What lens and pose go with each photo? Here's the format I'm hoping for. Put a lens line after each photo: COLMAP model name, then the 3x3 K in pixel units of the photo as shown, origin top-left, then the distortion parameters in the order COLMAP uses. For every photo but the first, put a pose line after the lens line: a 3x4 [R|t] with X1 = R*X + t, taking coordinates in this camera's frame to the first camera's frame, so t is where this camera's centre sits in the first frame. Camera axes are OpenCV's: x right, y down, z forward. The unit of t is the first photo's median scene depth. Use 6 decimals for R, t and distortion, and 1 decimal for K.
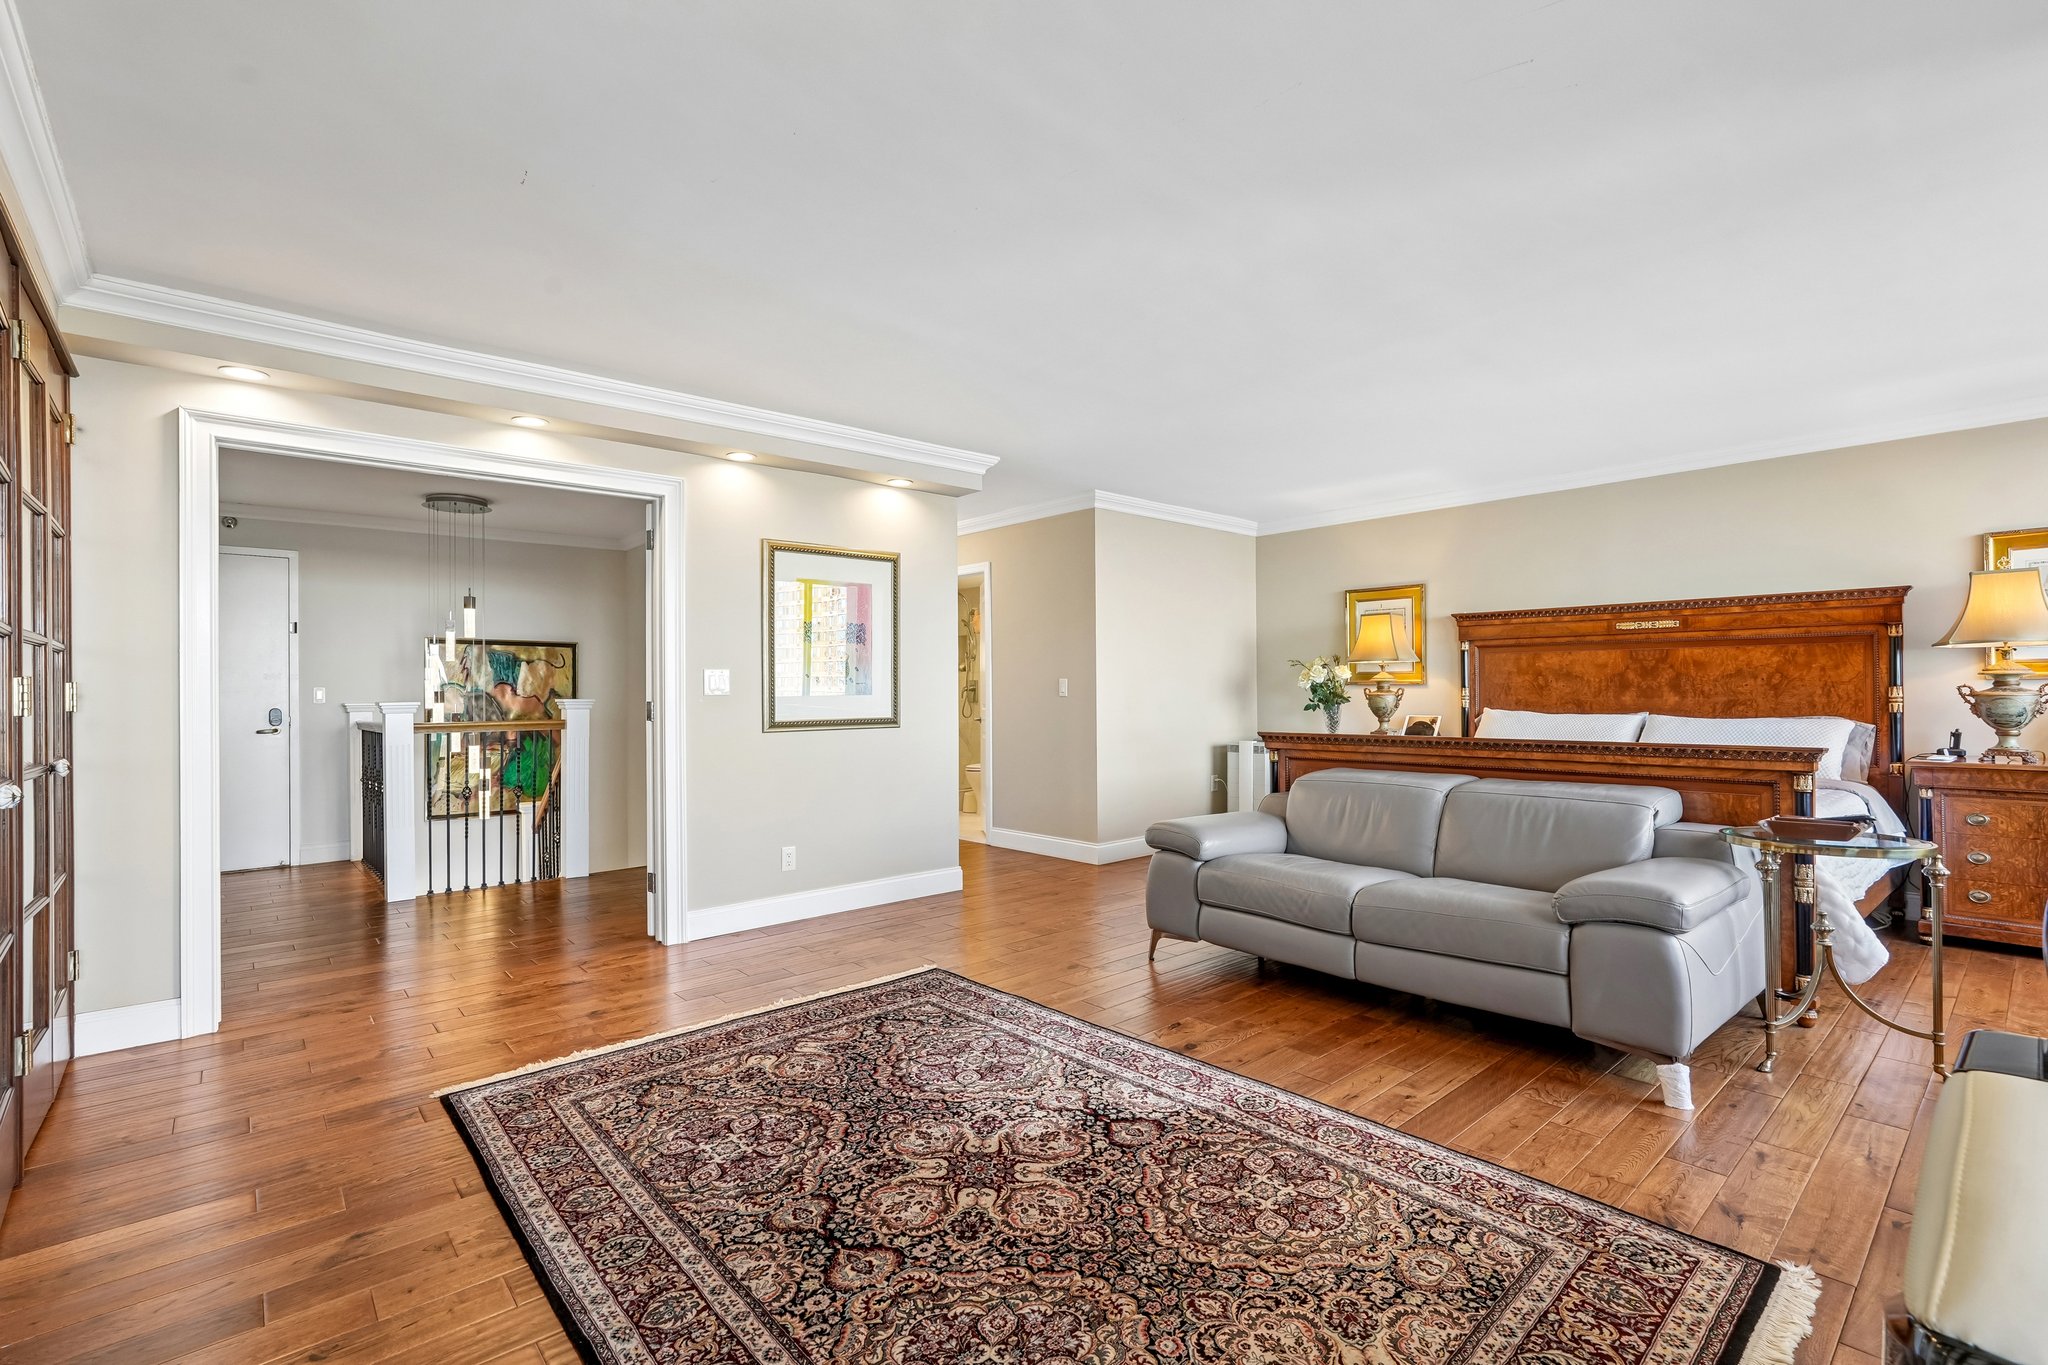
lens RADIAL K [[948.9, 0, 1020.6], [0, 948.9, 696.0], [0, 0, 1]] dist [-0.025878, 0.013900]
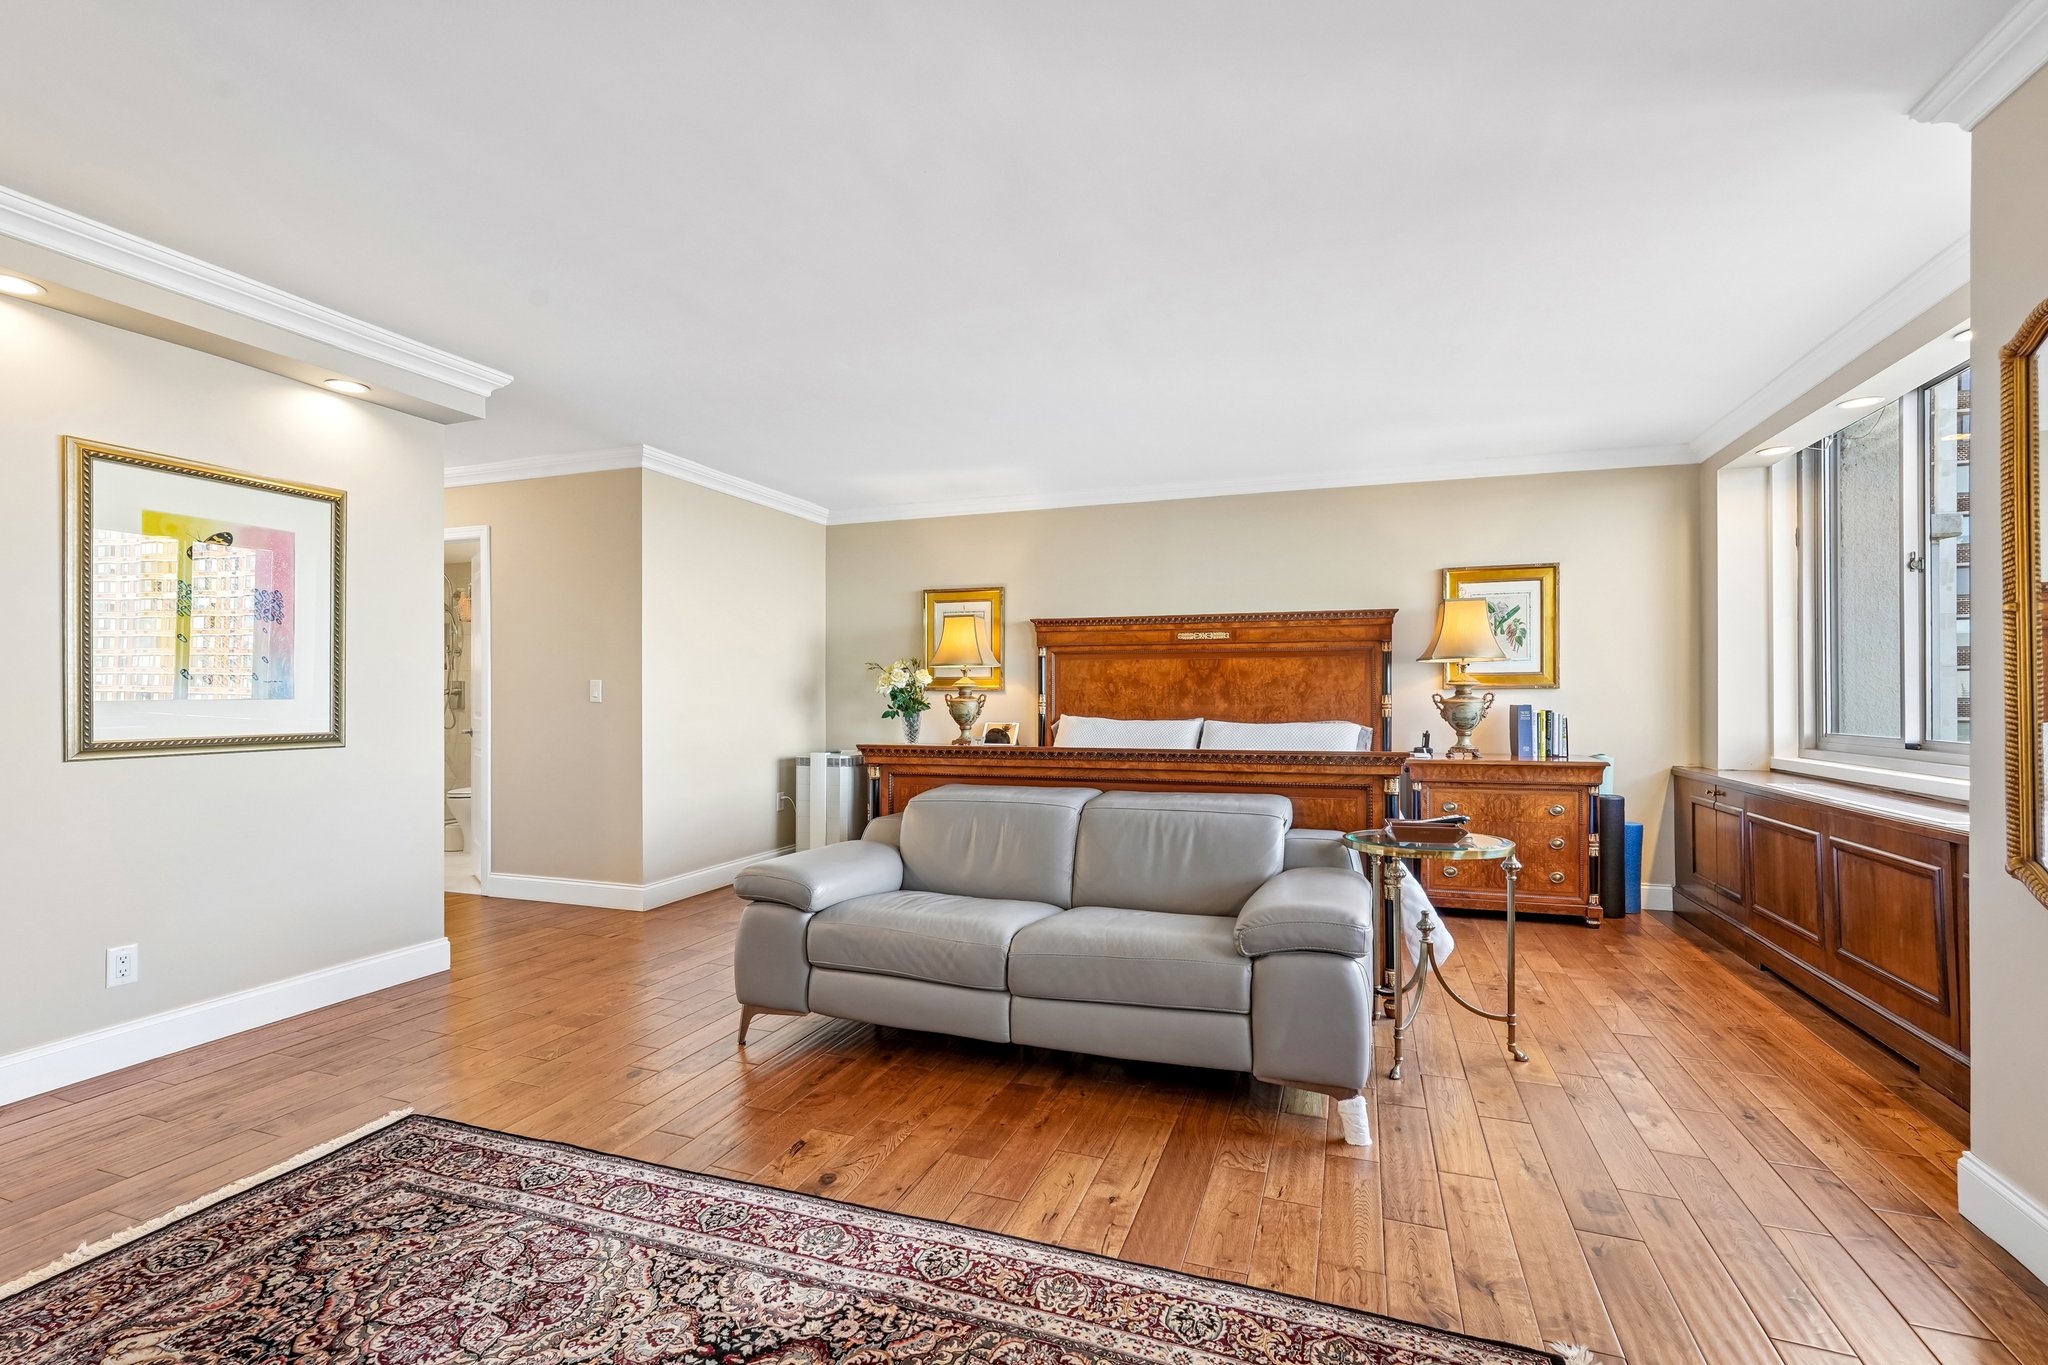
lens RADIAL K [[947.0, 0, 1016.5], [0, 947.0, 698.7], [0, 0, 1]] dist [-0.000712, 0.006300]
pose [[0.881130, 0.002751, 0.472866, -0.027391], [-0.001309, 0.999993, -0.003379, -0.000815], [-0.472872, 0.002358, 0.881128, 0.188649]]
